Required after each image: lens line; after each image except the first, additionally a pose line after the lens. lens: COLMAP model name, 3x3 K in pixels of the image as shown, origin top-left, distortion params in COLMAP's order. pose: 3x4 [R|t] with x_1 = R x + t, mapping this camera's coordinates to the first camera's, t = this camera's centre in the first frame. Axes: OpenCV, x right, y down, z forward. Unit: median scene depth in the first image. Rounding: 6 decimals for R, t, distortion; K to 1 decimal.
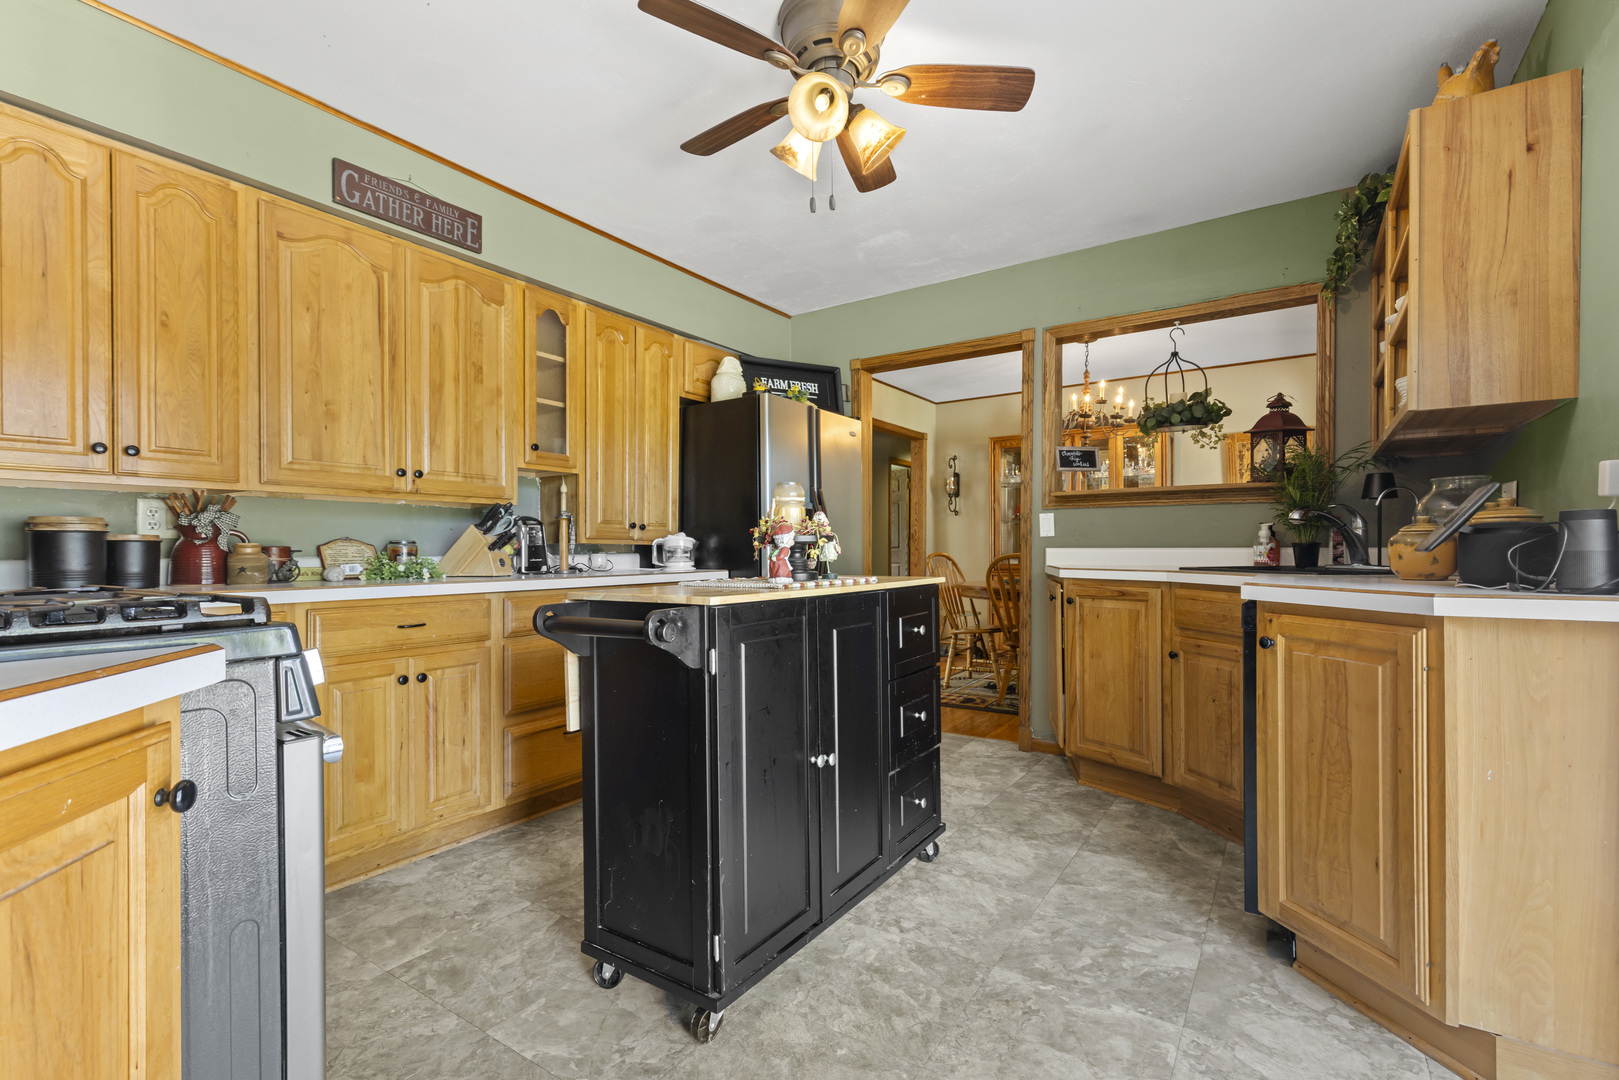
lens RADIAL K [[740.0, 0, 805.0], [0, 740.0, 560.9], [0, 0, 1]] dist [0.000259, -0.000206]
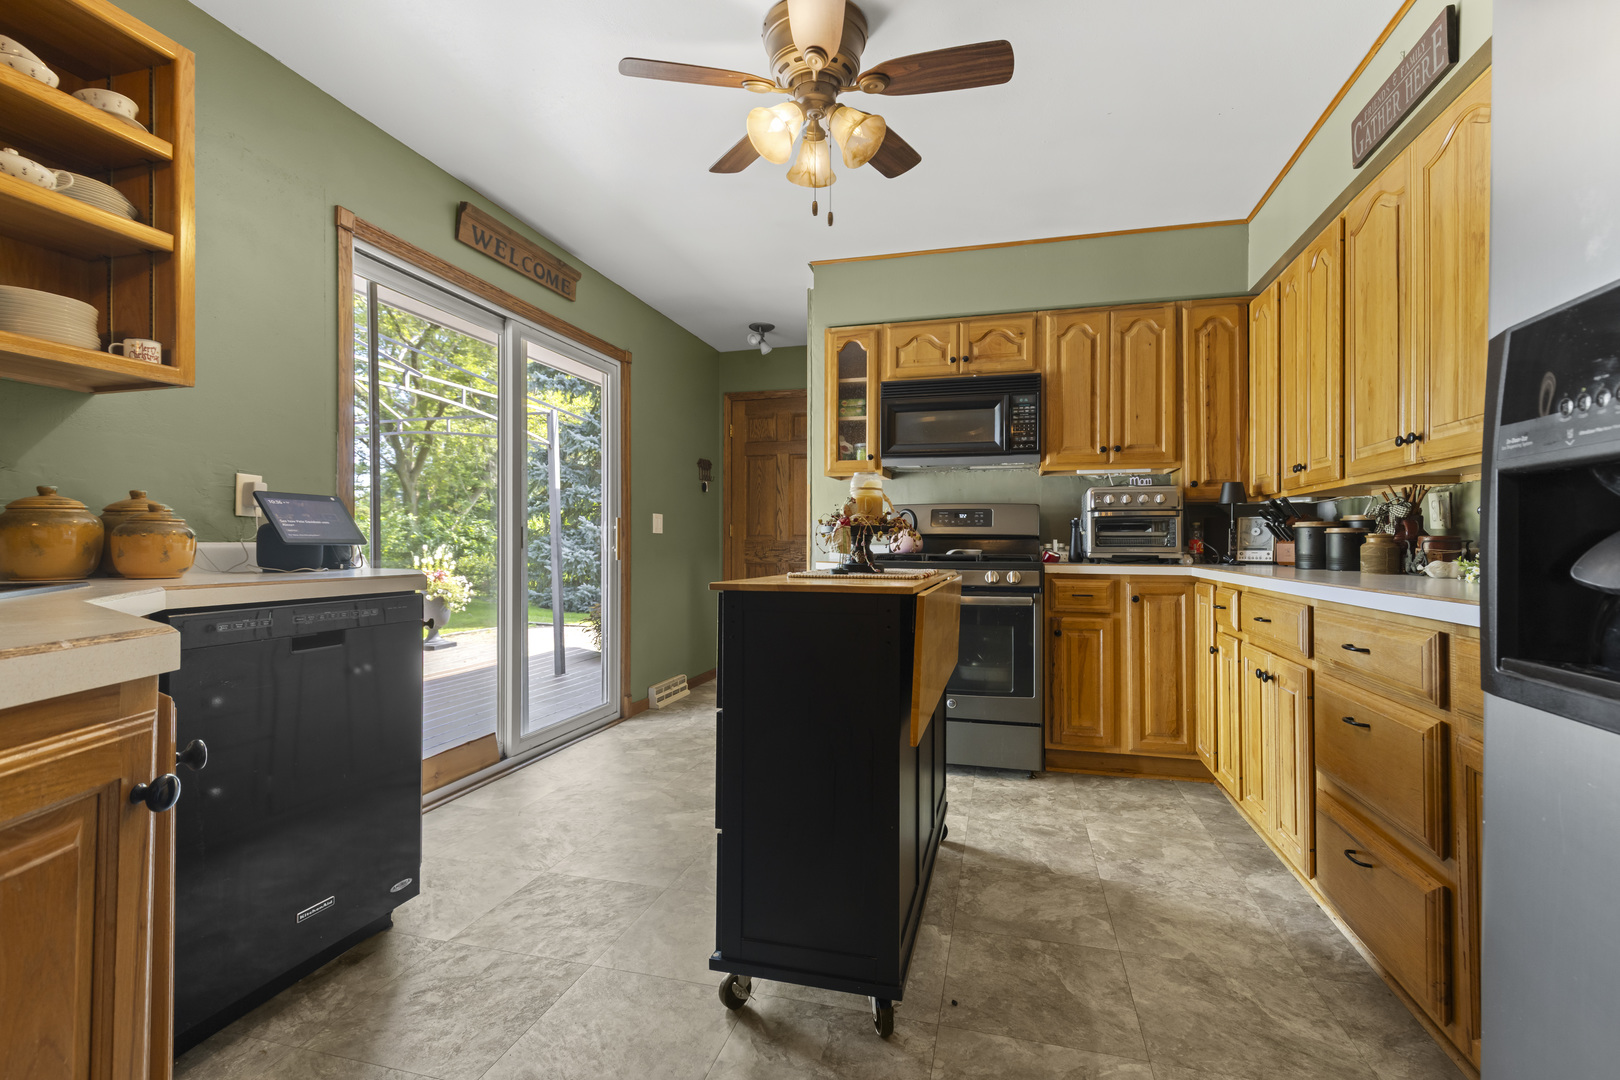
lens RADIAL K [[740.5, 0, 805.5], [0, 740.5, 560.9], [0, 0, 1]] dist [0.000259, -0.000206]
pose [[-0.946823, 0.013556, -0.321469, 0.339351], [-0.000166, 0.999091, 0.042619, -0.028508], [0.321755, 0.040406, -0.945960, 1.751513]]
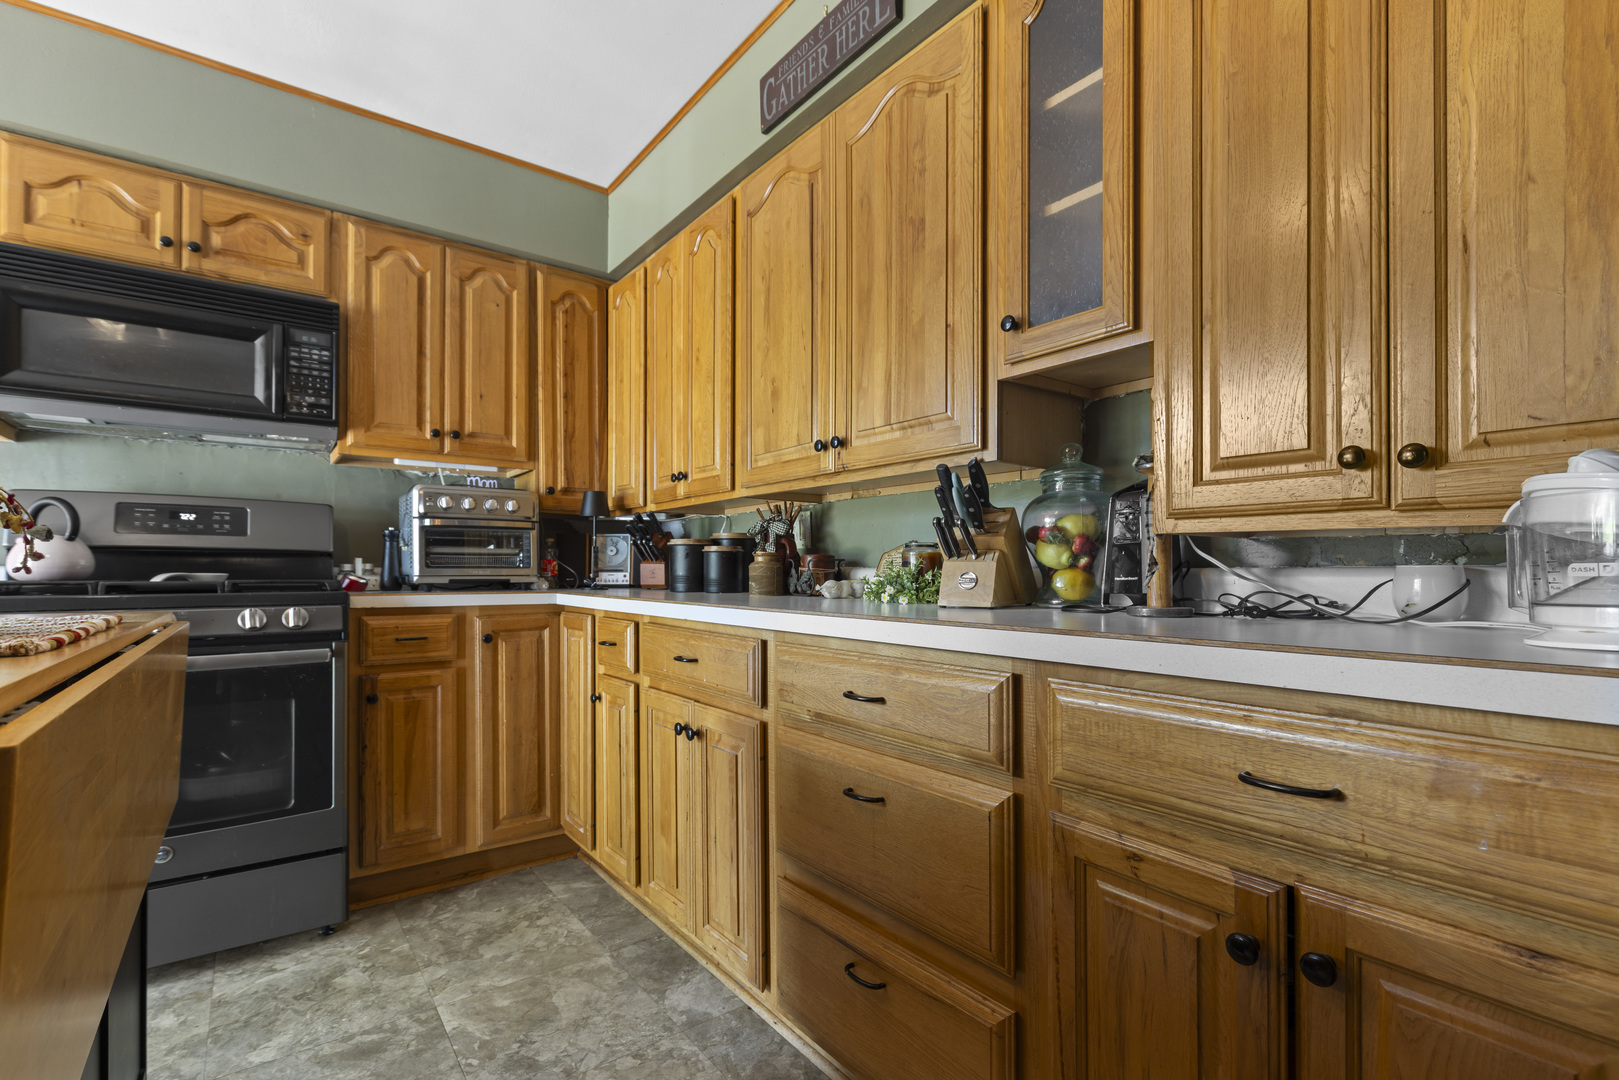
lens RADIAL K [[740.0, 0, 805.0], [0, 740.0, 560.9], [0, 0, 1]] dist [0.000259, -0.000206]
pose [[-0.327232, -0.004095, -0.944935, 0.133227], [-0.014794, 0.999890, 0.000790, -0.012703], [0.944828, 0.014238, -0.327257, 1.392997]]
